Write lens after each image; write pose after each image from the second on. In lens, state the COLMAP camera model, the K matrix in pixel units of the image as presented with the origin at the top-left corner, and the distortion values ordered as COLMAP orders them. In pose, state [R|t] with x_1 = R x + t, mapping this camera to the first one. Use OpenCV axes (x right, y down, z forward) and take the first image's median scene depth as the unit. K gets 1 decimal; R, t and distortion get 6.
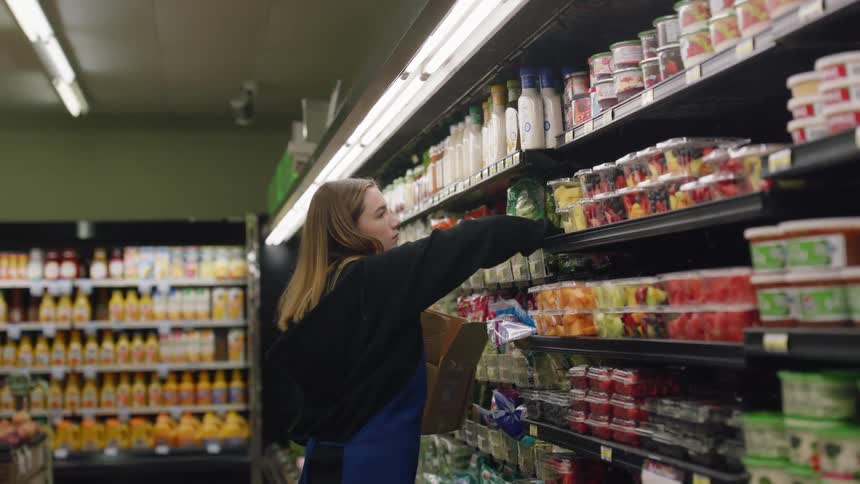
lens RADIAL K [[1383.9, 0, 431.7], [0, 1383.9, 243.7], [0, 0, 1]] dist [-0.031689, 0.000000]
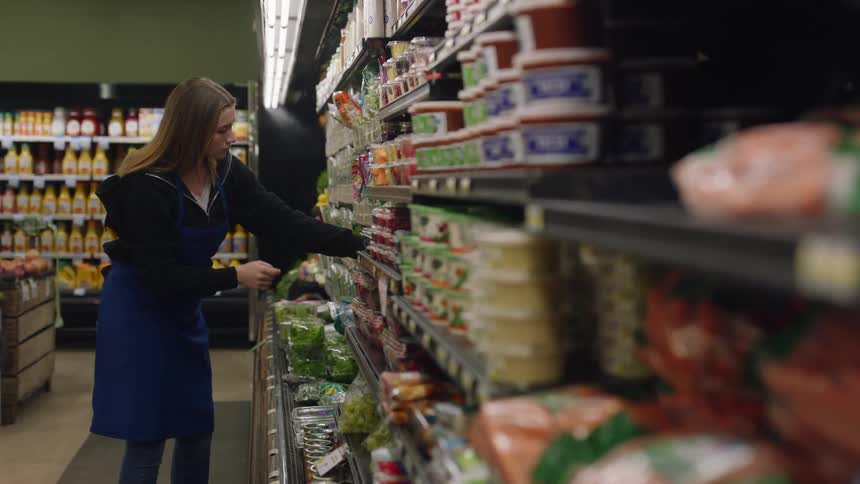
lens RADIAL K [[1383.9, 0, 428.2], [0, 1383.9, 241.0], [0, 0, 1]] dist [-0.031689, 0.000000]
pose [[0.998268, 0.029420, -0.050939, 0.067791], [-0.024508, 0.995223, 0.094501, -0.001678], [0.053476, -0.093089, 0.994221, -0.093166]]
